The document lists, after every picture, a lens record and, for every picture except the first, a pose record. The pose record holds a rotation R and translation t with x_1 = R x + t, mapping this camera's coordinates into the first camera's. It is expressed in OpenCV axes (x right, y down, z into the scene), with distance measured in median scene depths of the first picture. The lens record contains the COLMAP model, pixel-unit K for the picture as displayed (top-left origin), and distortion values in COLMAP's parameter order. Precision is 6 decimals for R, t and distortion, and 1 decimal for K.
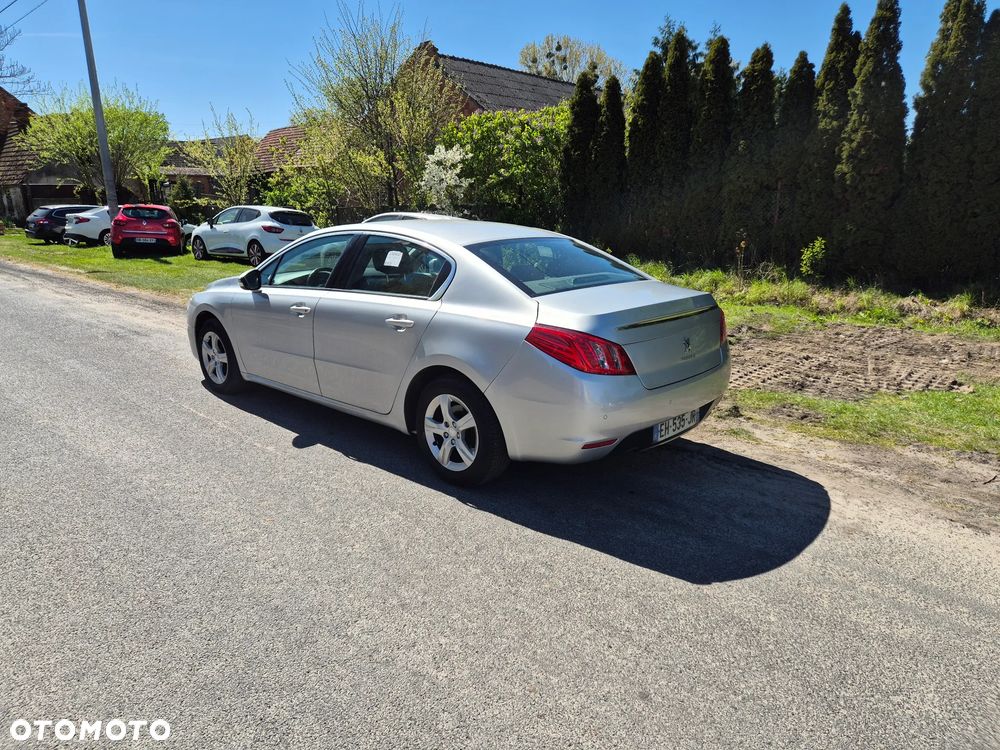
lens RADIAL K [[665.3, 0, 488.7], [0, 665.3, 376.1], [0, 0, 1]] dist [0.074740, -0.059572]
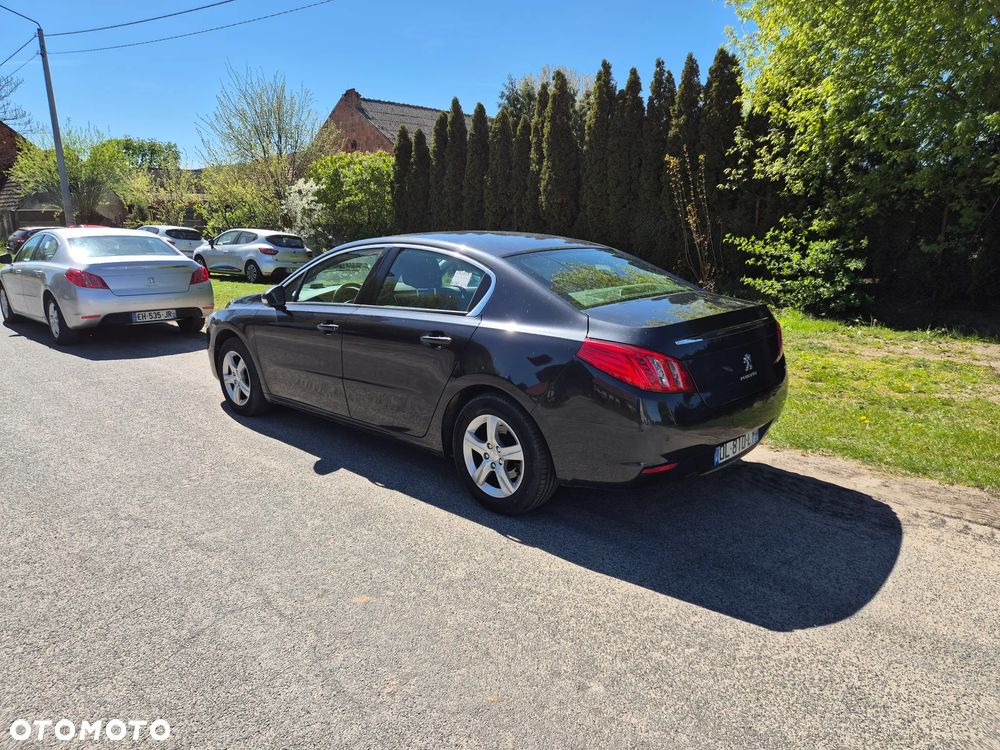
lens RADIAL K [[665.3, 0, 500.6], [0, 665.3, 374.0], [0, 0, 1]] dist [0.074740, -0.059572]
pose [[0.999746, -0.001178, -0.022509, 0.444608], [0.000442, 0.999465, -0.032694, 0.101191], [0.022535, 0.032676, 0.999212, -0.370275]]
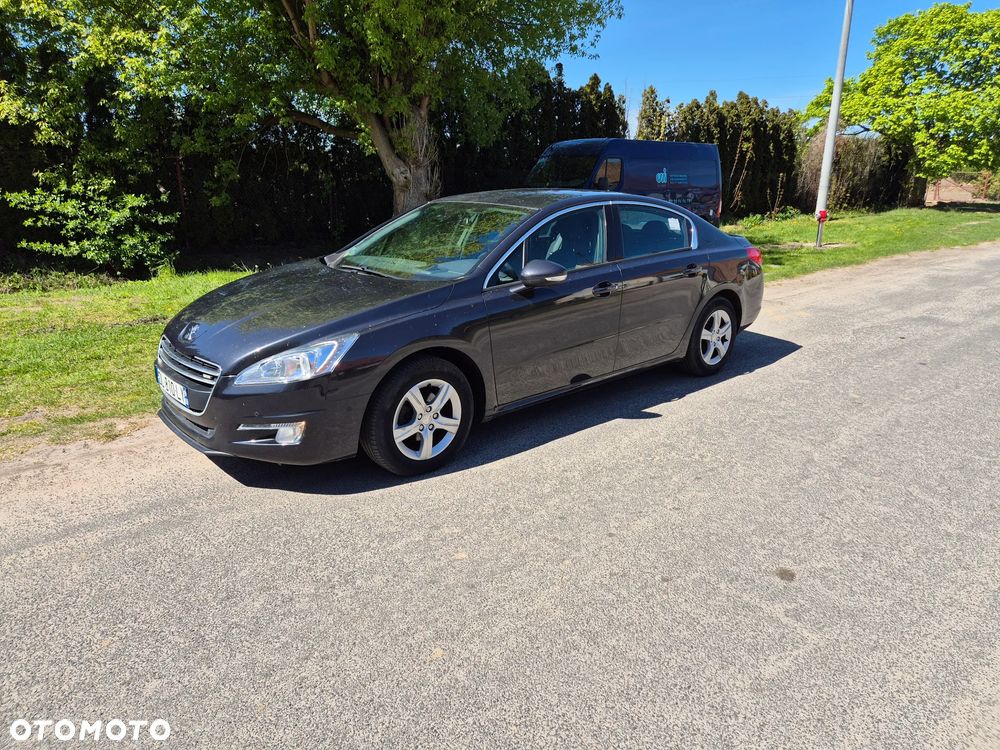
lens RADIAL K [[665.3, 0, 503.1], [0, 665.3, 370.1], [0, 0, 1]] dist [0.074740, -0.059572]
pose [[0.110126, -0.275026, 0.955109, 0.009190], [0.242830, 0.939278, 0.242469, 0.010009], [-0.963797, 0.205227, 0.170224, -0.030093]]
